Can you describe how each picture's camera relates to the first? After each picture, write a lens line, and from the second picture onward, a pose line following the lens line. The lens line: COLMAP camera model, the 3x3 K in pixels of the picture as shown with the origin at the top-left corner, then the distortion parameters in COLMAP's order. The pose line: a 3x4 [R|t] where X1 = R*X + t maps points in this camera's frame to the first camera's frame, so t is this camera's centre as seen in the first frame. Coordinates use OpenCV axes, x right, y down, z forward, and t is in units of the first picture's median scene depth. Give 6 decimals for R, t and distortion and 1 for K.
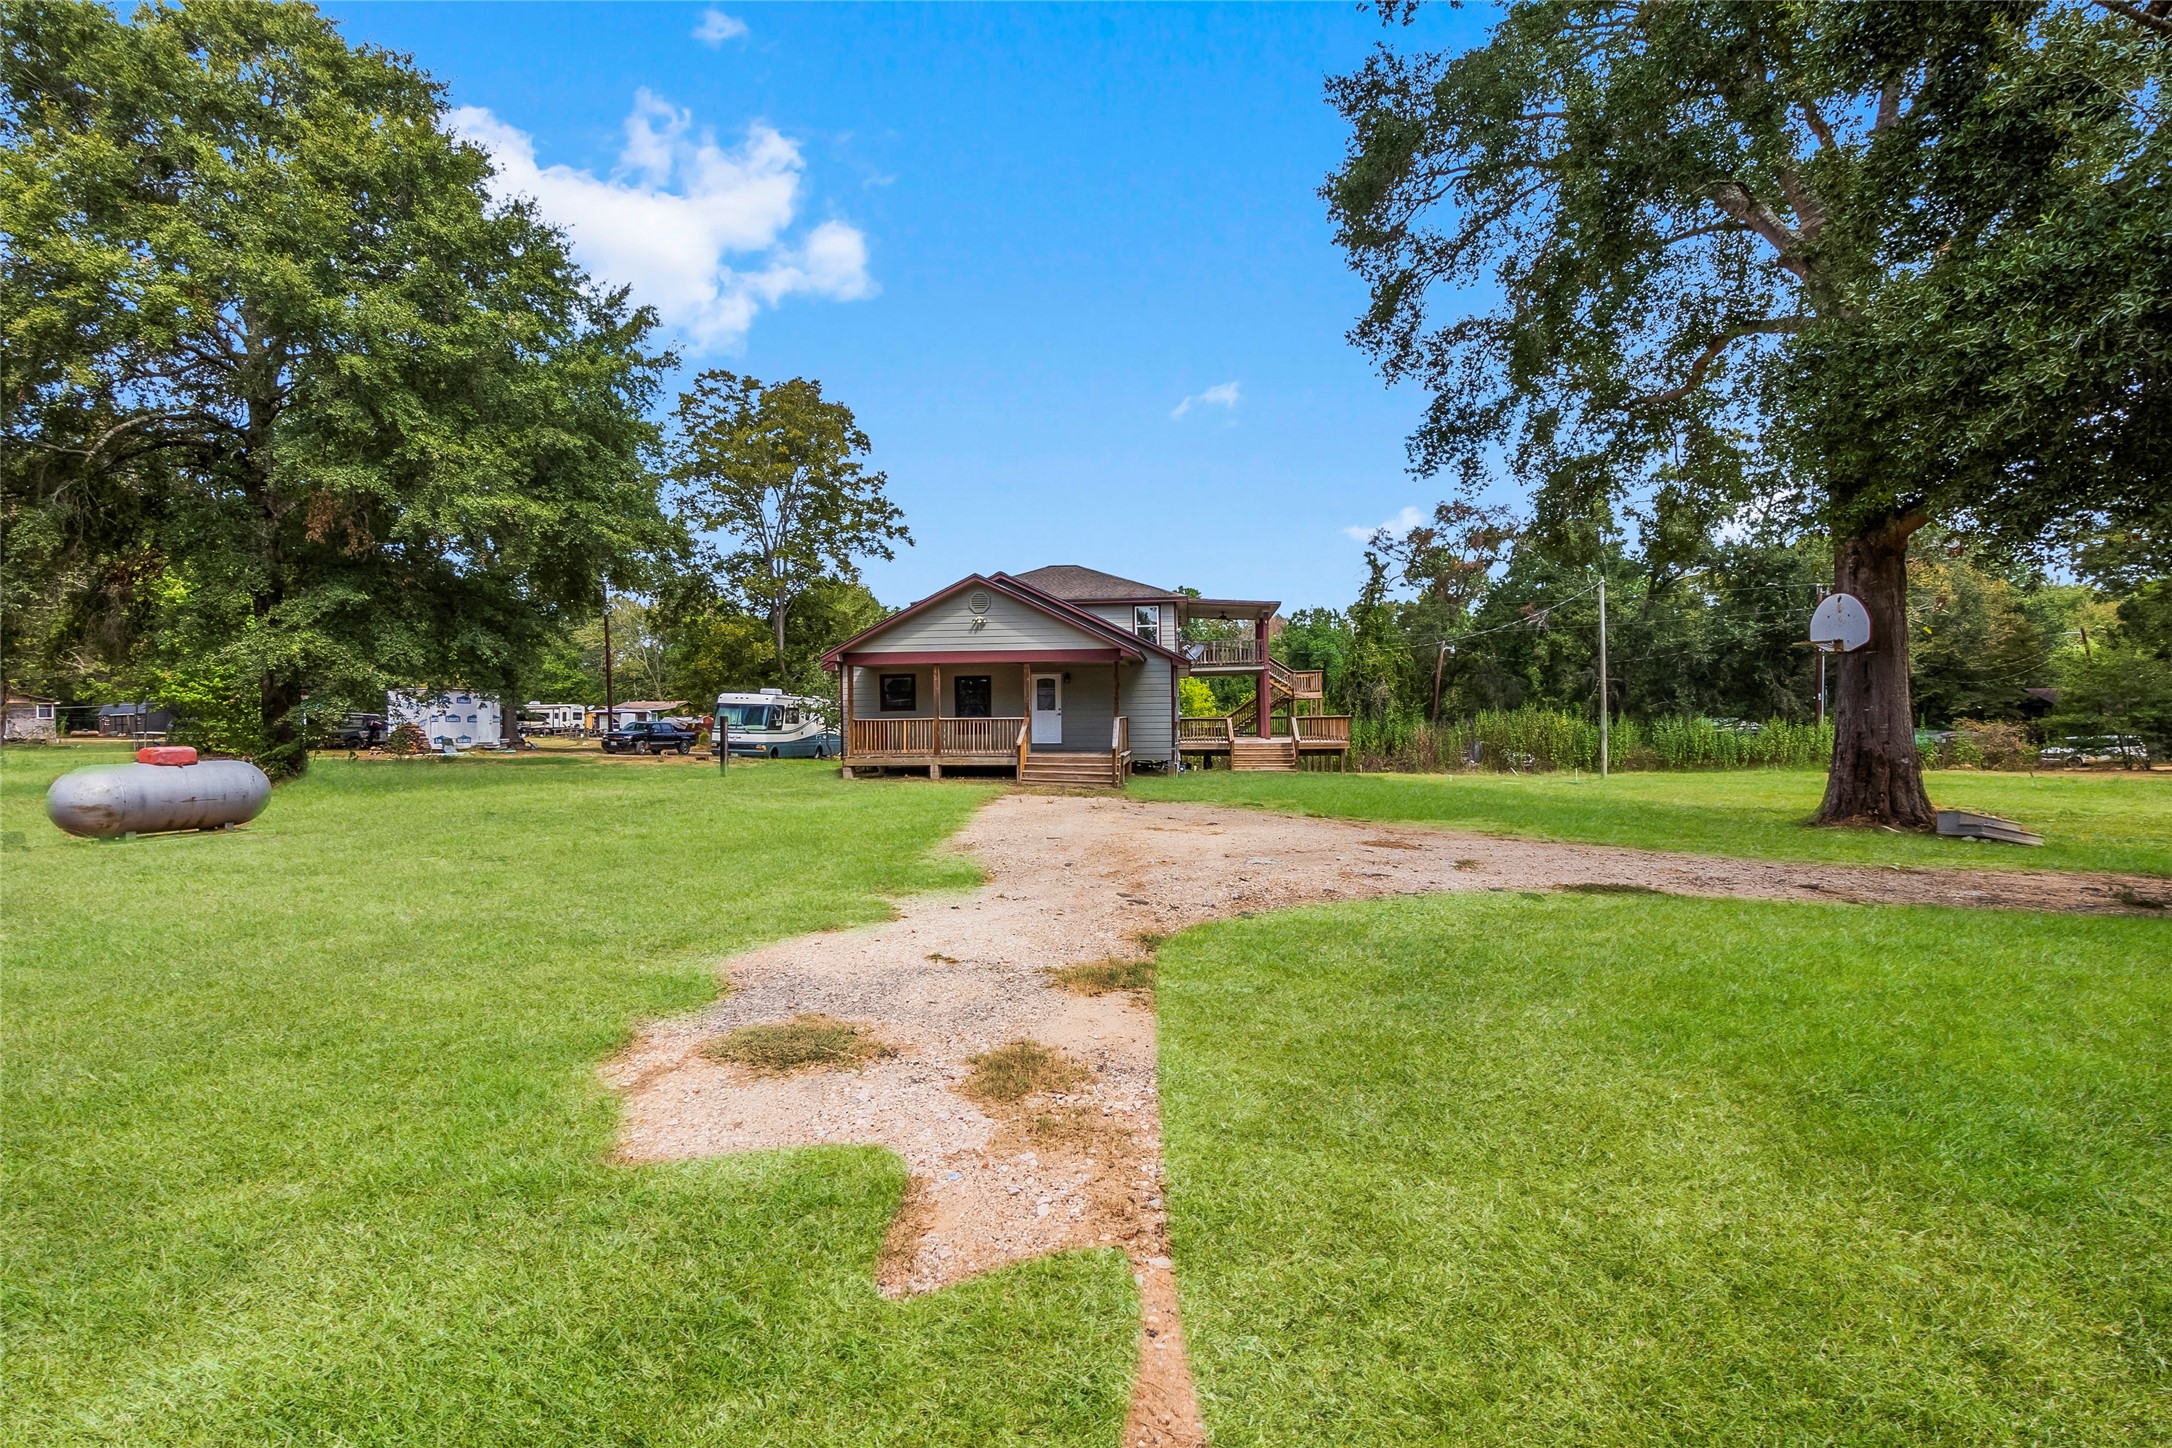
lens RADIAL K [[934.5, 0, 1080.7], [0, 934.5, 717.0], [0, 0, 1]] dist [0.002671, 0.001068]
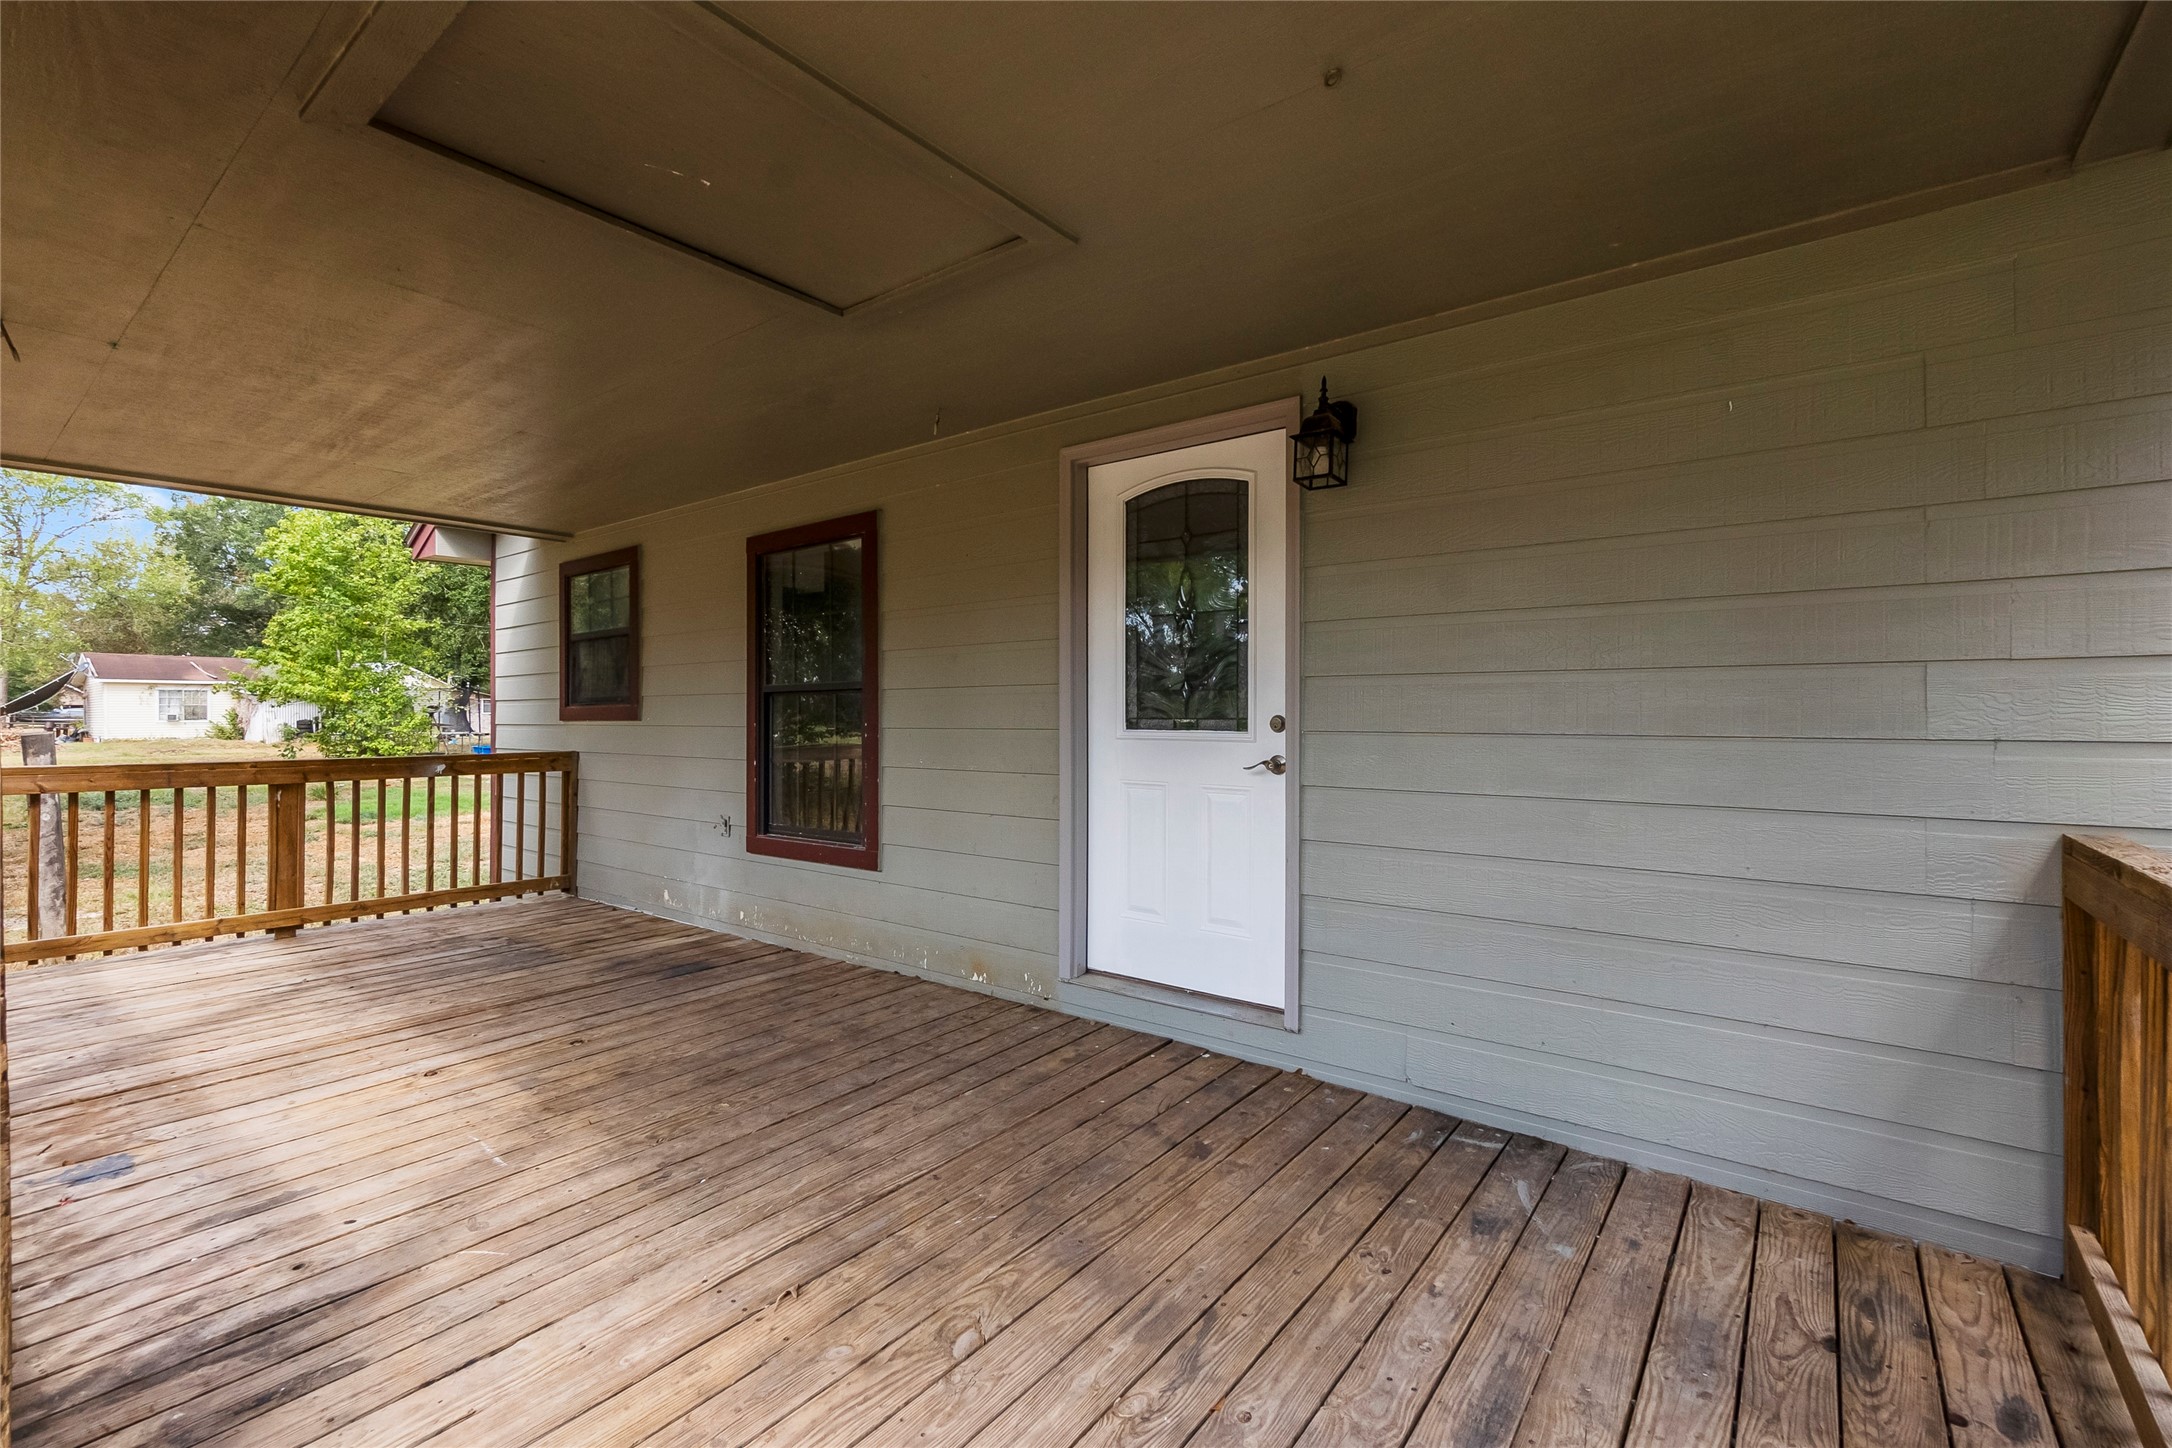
lens RADIAL K [[950.0, 0, 1078.5], [0, 950.0, 697.0], [0, 0, 1]] dist [-0.000311, 0.000148]
pose [[0.852267, -0.002331, -0.523102, 0.012262], [-0.003666, 0.999939, -0.010429, -0.006843], [0.523094, 0.010806, 0.852206, 0.570312]]
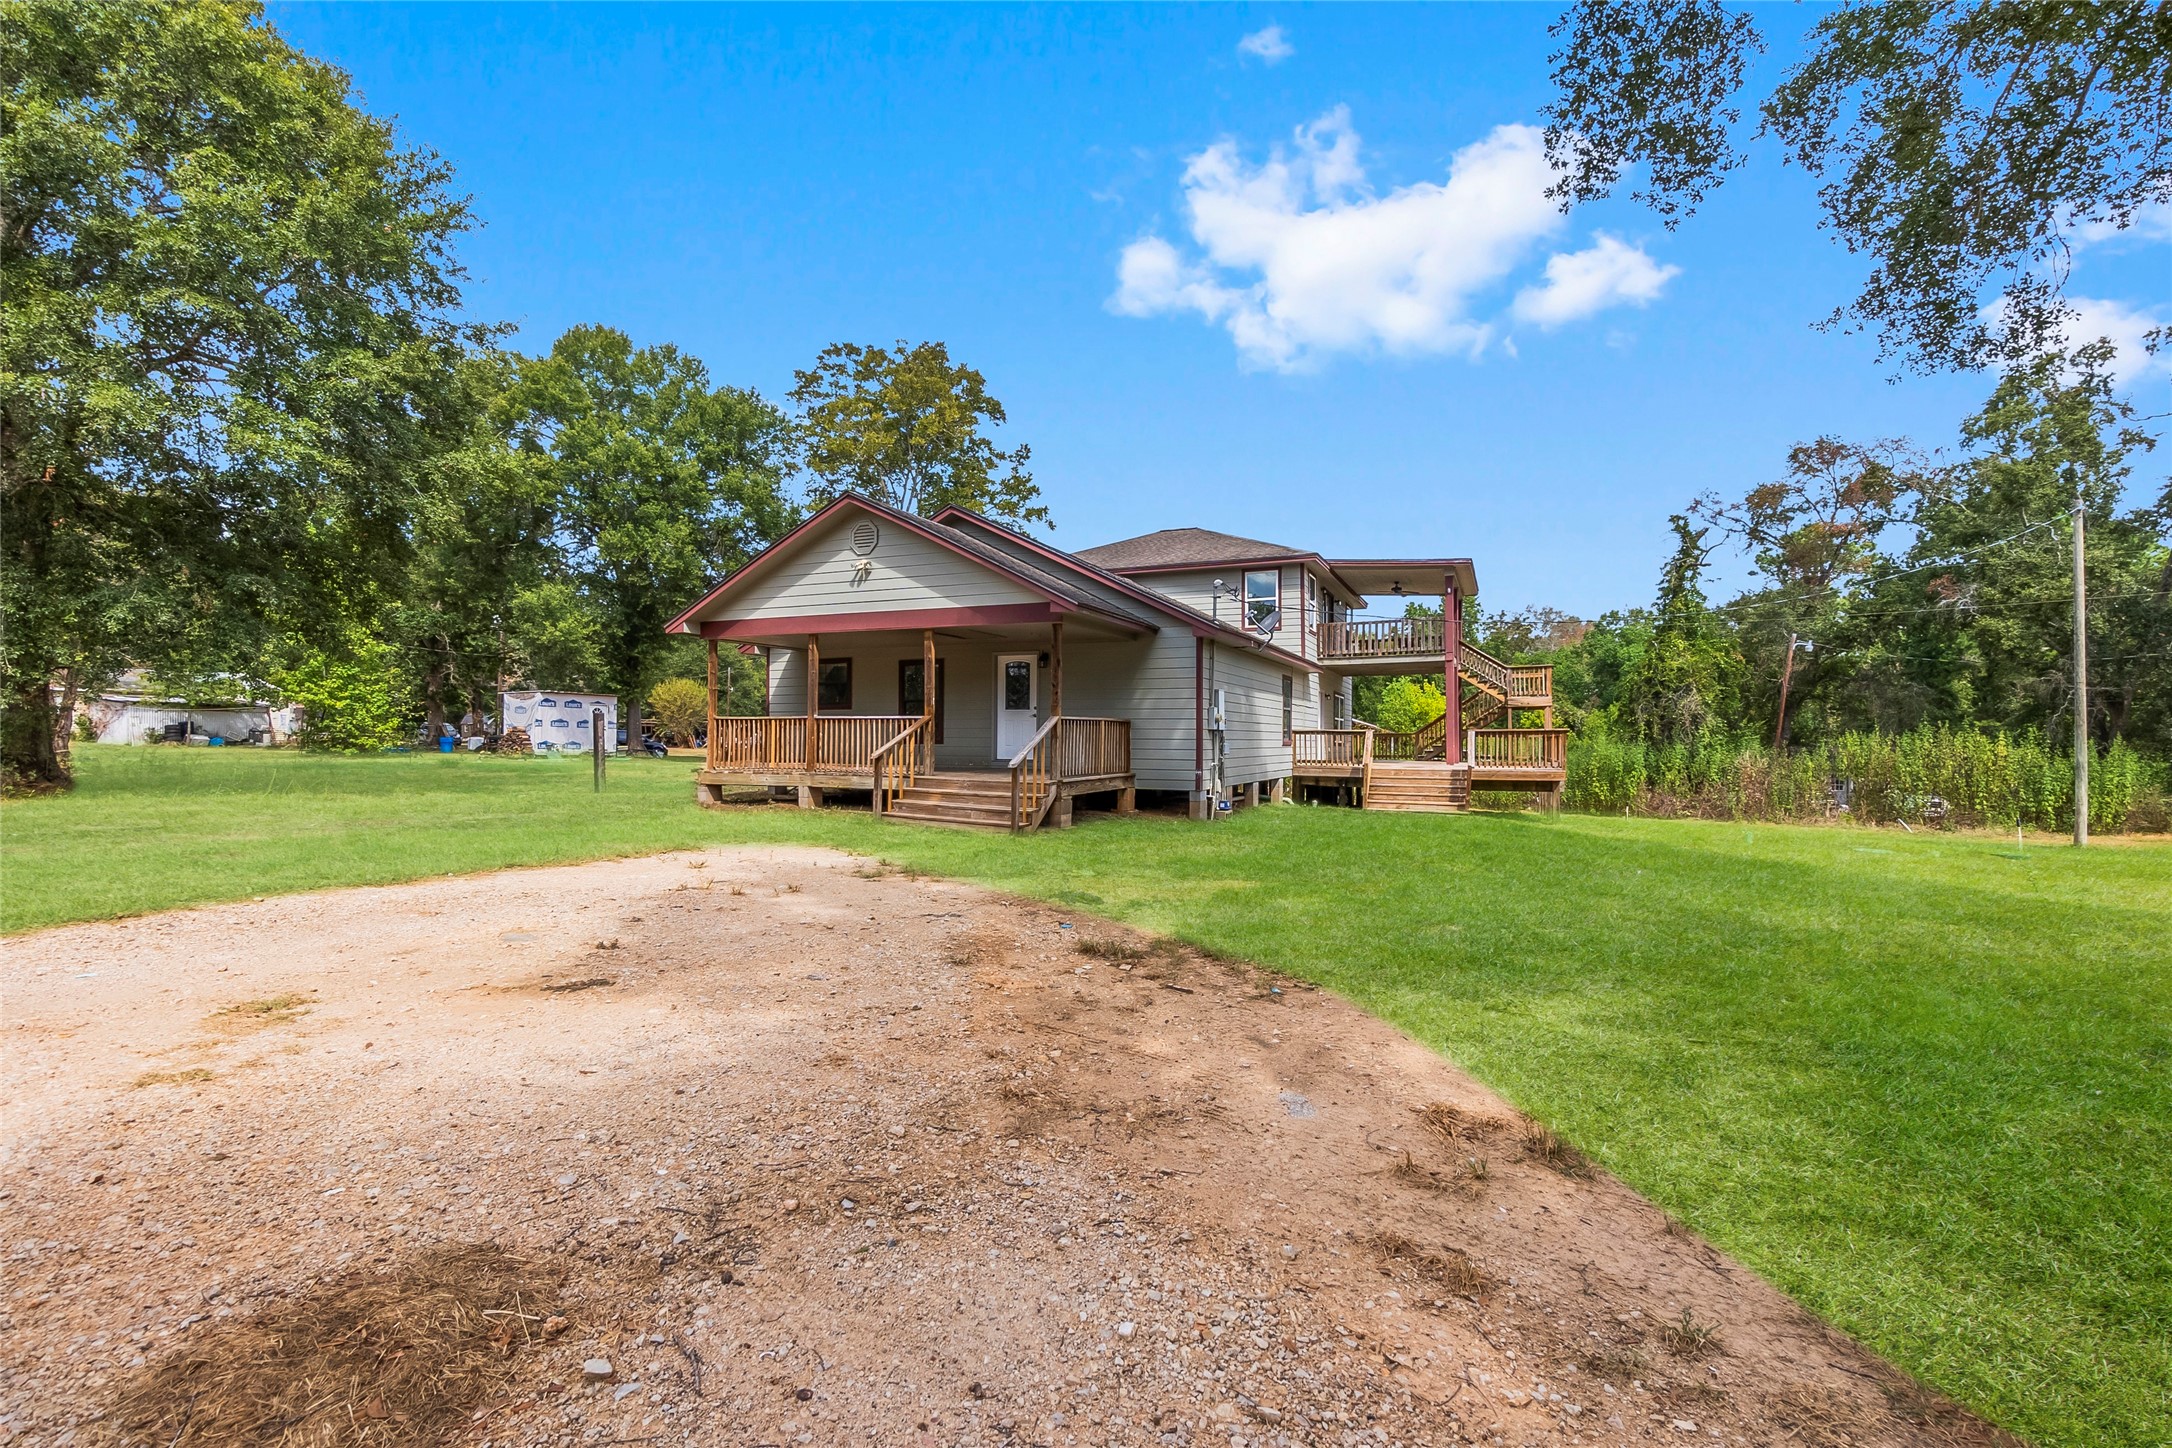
lens RADIAL K [[940.5, 0, 1089.6], [0, 940.5, 730.9], [0, 0, 1]] dist [-0.001605, 0.000825]
pose [[0.954536, 0.013154, -0.297806, 0.136940], [-0.015915, 0.999850, -0.006847, 0.007440], [0.297671, 0.011275, 0.954602, 0.244013]]
